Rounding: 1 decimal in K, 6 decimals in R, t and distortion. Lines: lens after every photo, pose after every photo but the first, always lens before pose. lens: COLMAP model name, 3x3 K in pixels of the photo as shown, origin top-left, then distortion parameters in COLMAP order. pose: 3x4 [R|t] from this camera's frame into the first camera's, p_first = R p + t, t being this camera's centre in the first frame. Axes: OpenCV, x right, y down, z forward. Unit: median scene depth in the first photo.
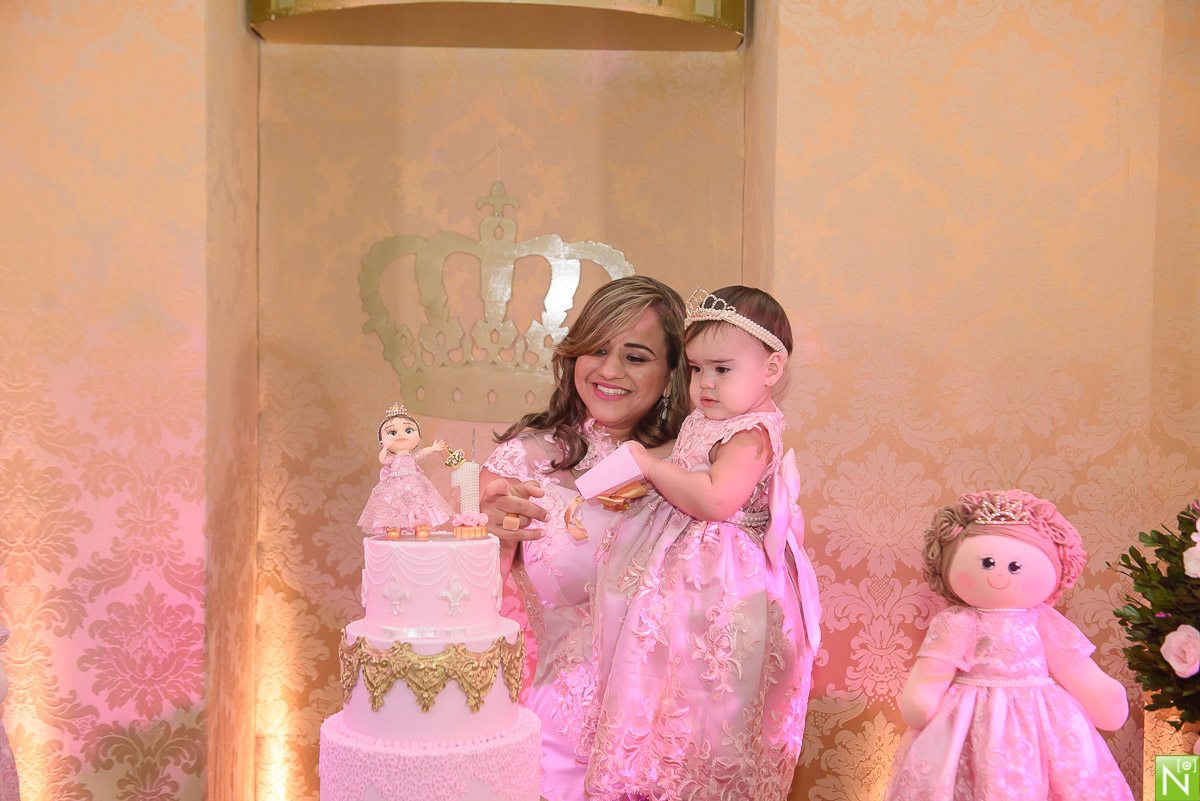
lens RADIAL K [[1363.0, 0, 598.8], [0, 1363.0, 398.7], [0, 0, 1]] dist [0.083562, 0.000000]
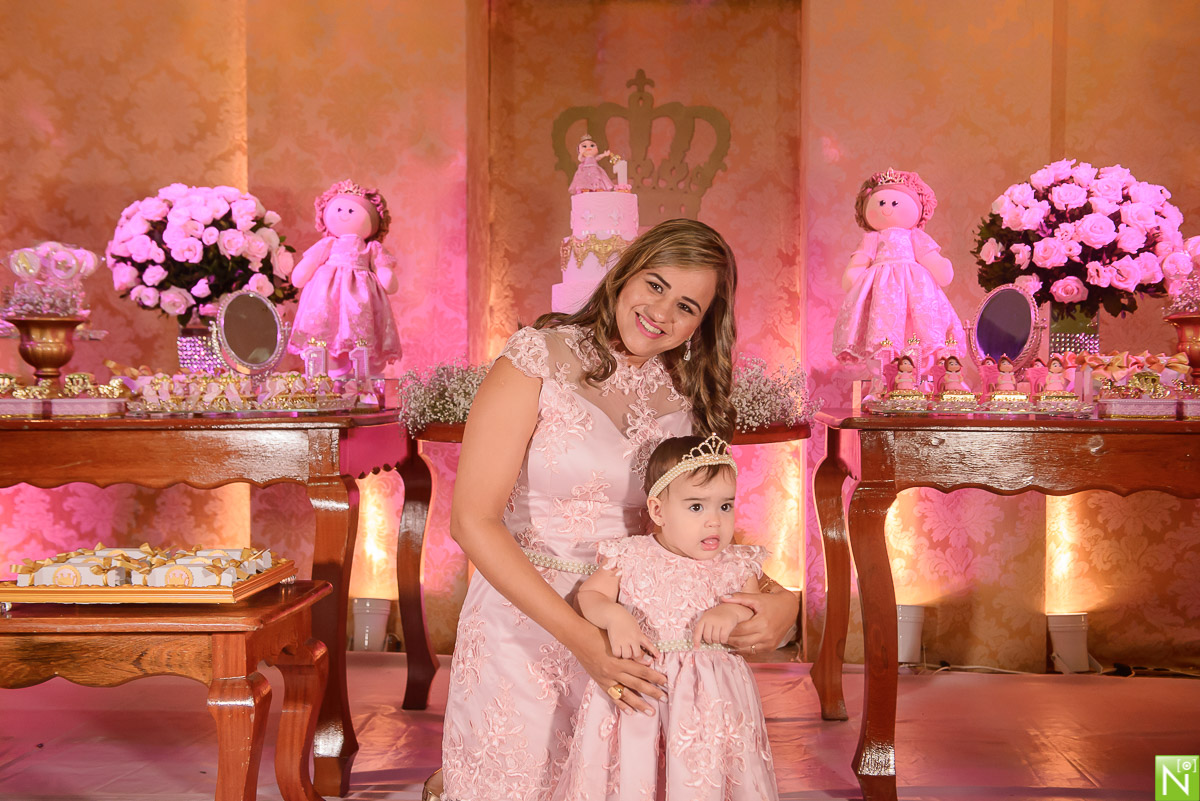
lens RADIAL K [[1438.2, 0, 603.5], [0, 1438.2, 400.3], [0, 0, 1]] dist [0.134115, 0.000000]
pose [[0.993851, -0.008250, -0.110420, 0.071767], [0.006326, 0.999822, -0.017764, 0.283267], [0.110547, 0.016956, 0.993726, -0.725516]]
